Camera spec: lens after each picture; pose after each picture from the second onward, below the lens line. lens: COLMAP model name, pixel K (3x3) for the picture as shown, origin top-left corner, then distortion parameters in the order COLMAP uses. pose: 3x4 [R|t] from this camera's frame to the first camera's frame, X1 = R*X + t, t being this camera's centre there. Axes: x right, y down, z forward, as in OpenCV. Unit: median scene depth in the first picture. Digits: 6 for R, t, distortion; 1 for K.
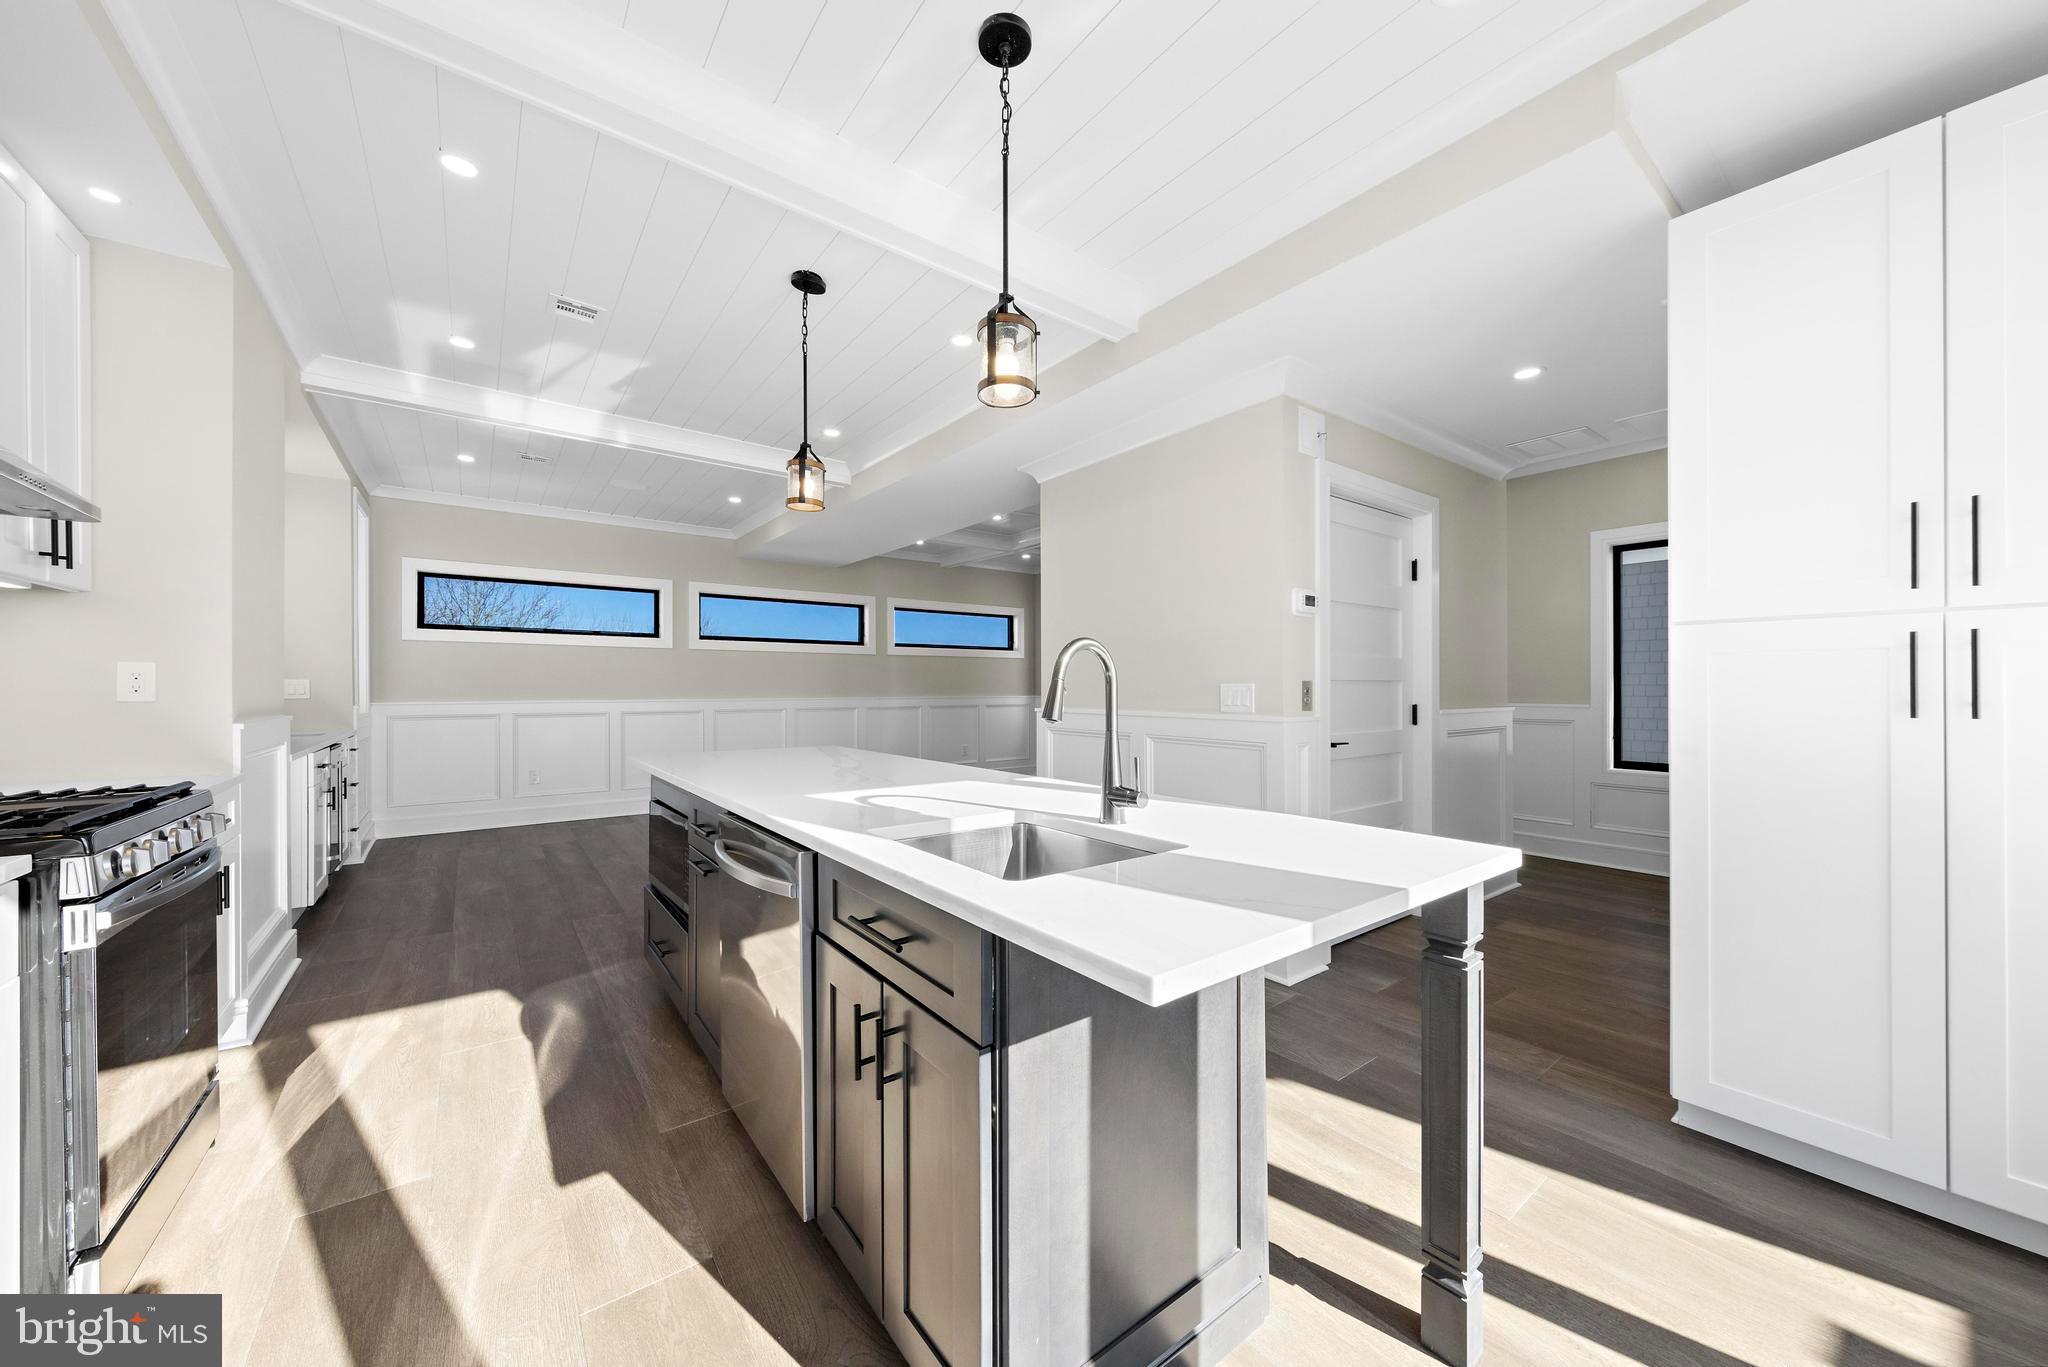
lens RADIAL K [[724.8, 0, 1020.0], [0, 724.8, 687.6], [0, 0, 1]] dist [0.005359, -0.000682]
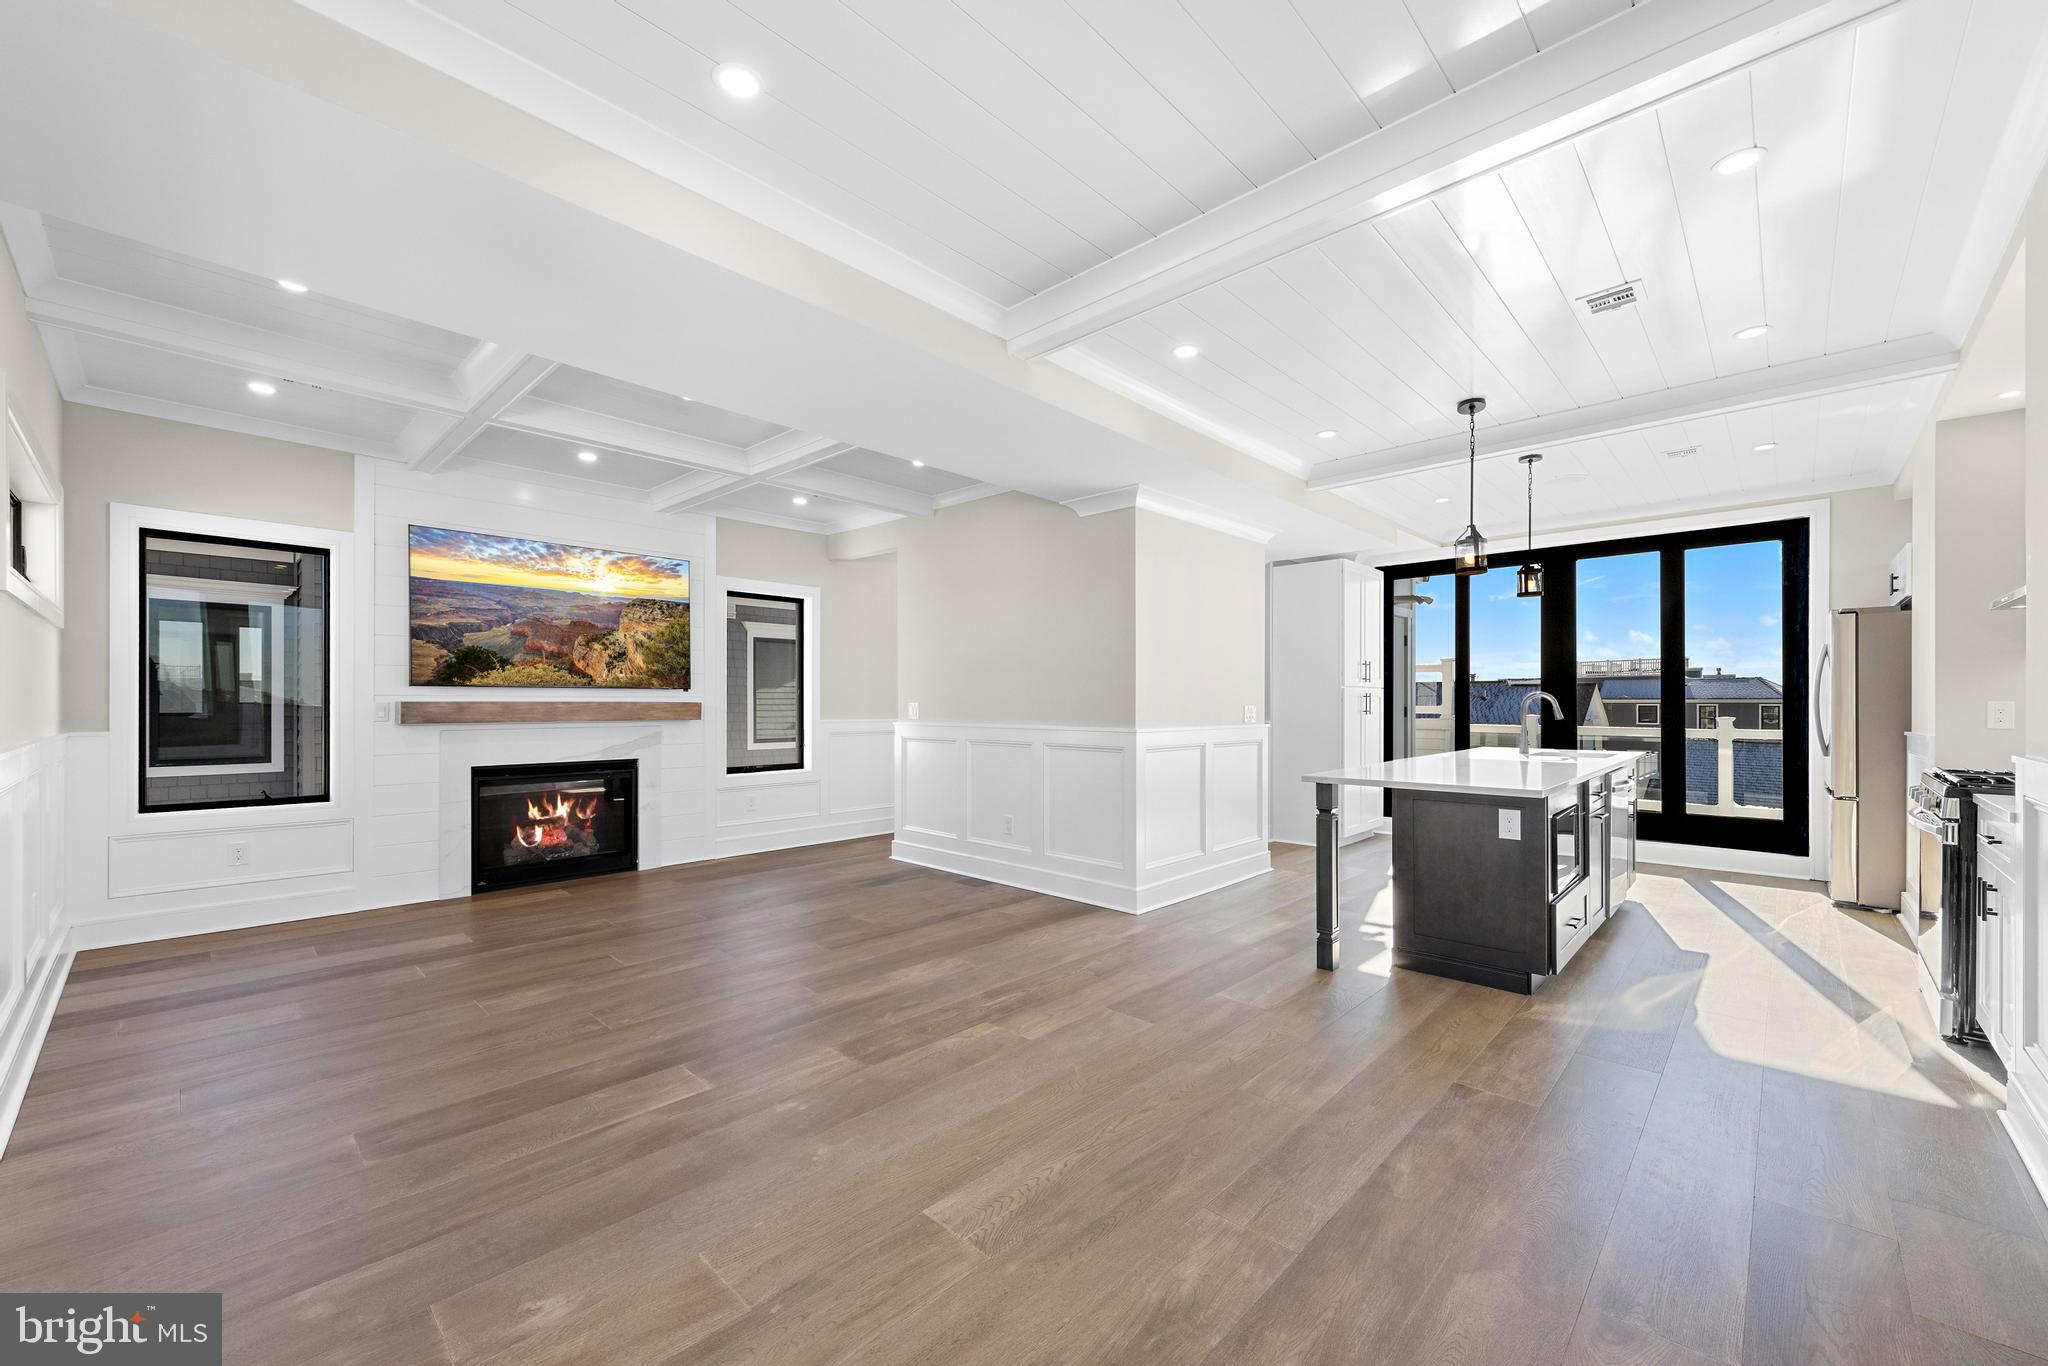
lens RADIAL K [[805.4, 0, 1028.7], [0, 805.4, 702.7], [0, 0, 1]] dist [0.005874, -0.000733]
pose [[-0.169033, -0.000977, 0.985610, -0.645927], [-0.000488, 0.999999, 0.000907, -0.005253], [-0.985610, -0.000327, -0.169033, 0.823214]]
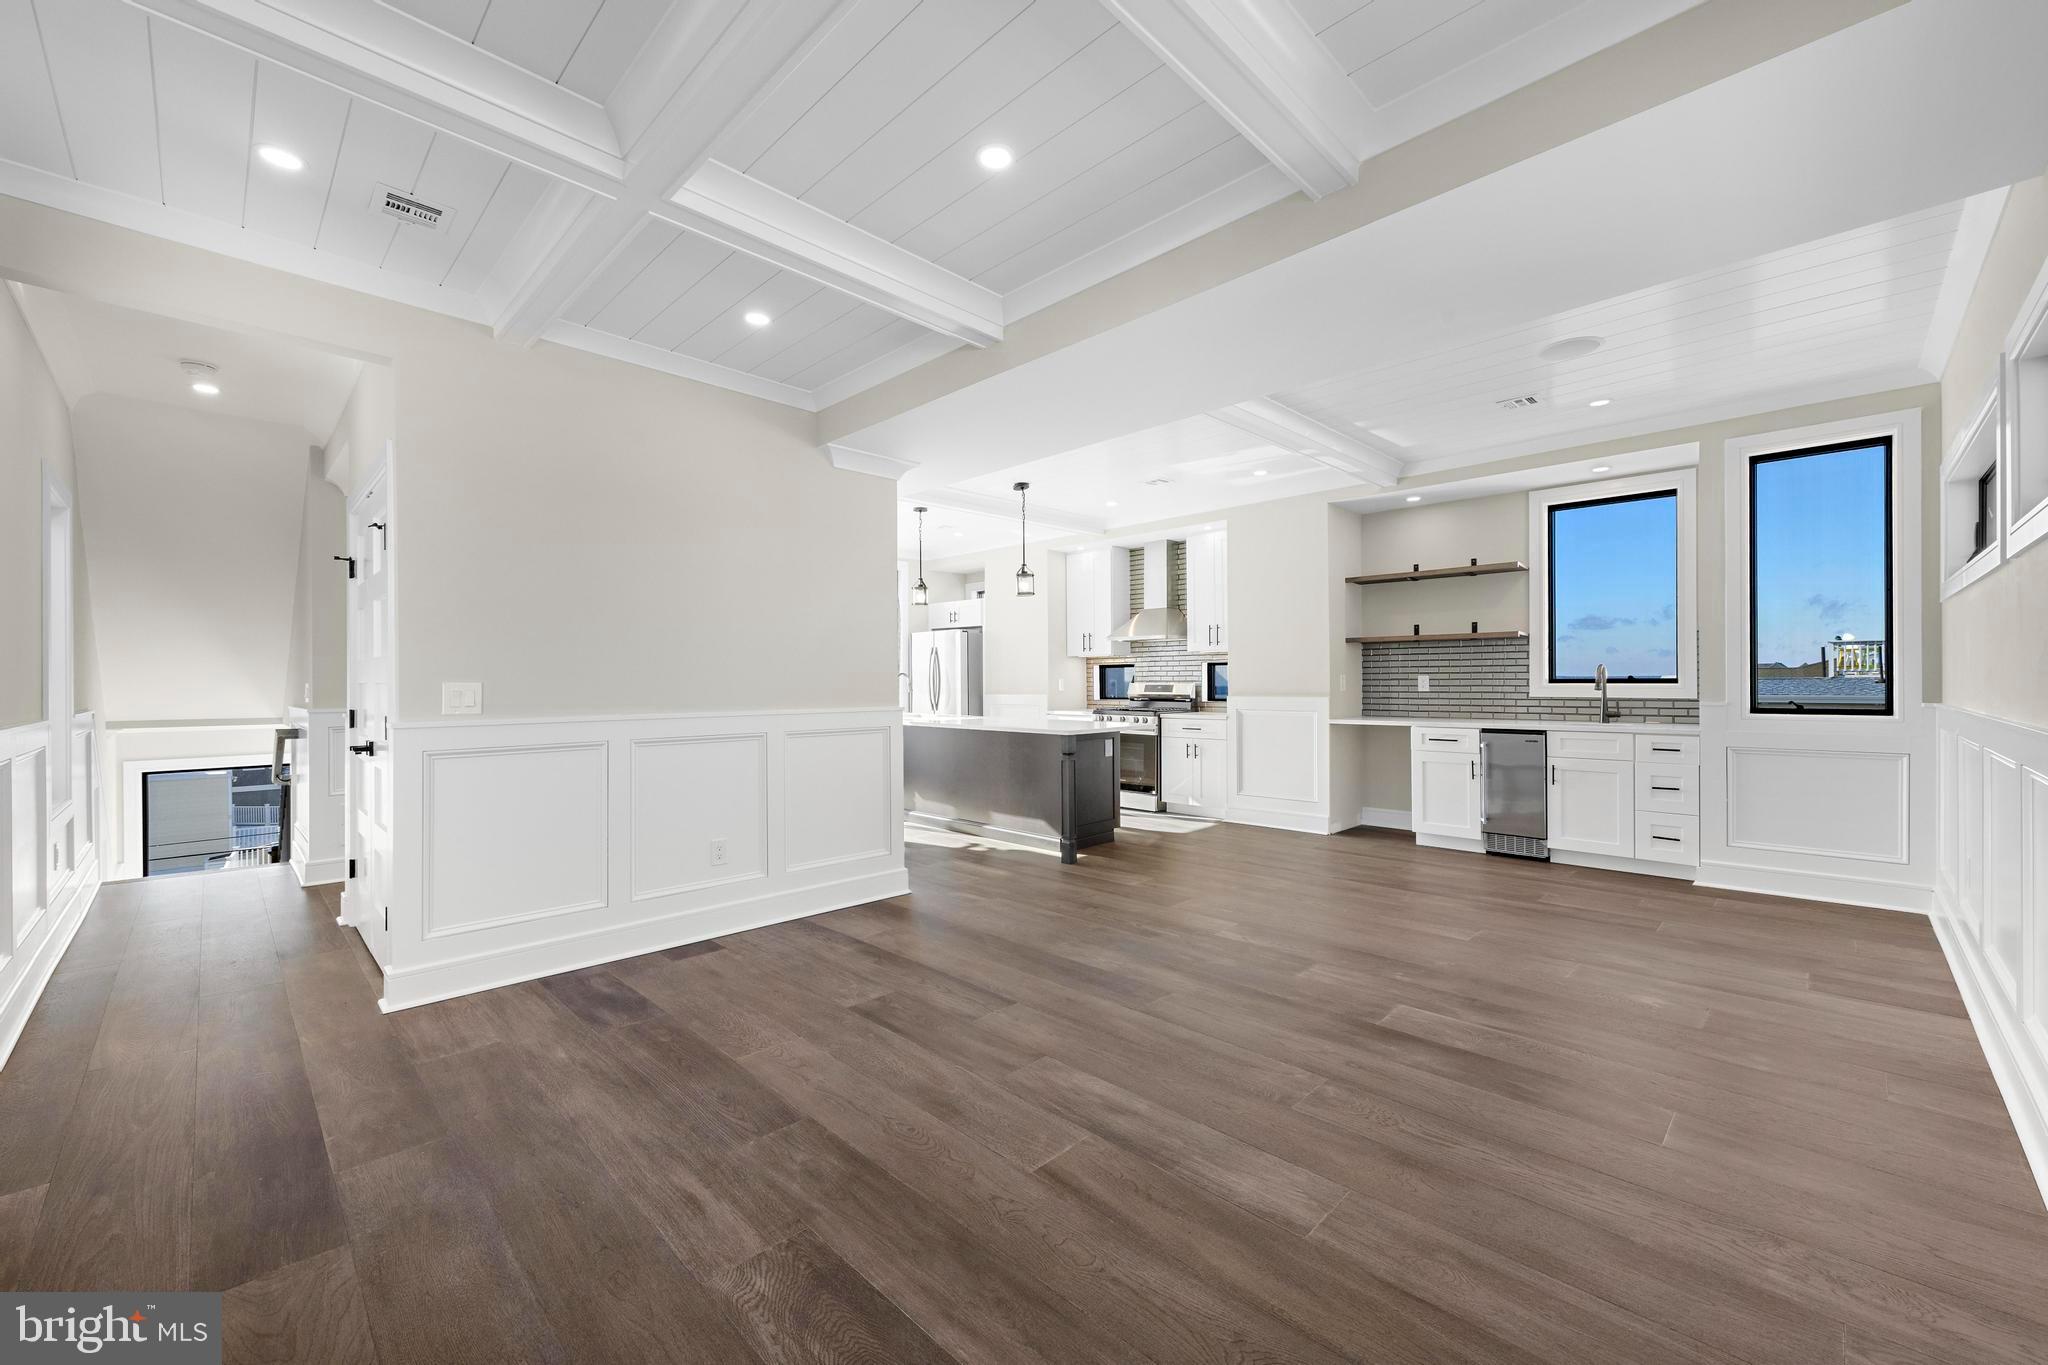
lens RADIAL K [[805.4, 0, 1035.7], [0, 805.4, 681.6], [0, 0, 1]] dist [0.005874, -0.000733]
pose [[-0.989097, 0.005221, -0.147172, 0.004168], [0.005030, 0.999986, 0.001670, -0.004230], [0.147179, 0.000912, -0.989110, 1.306517]]
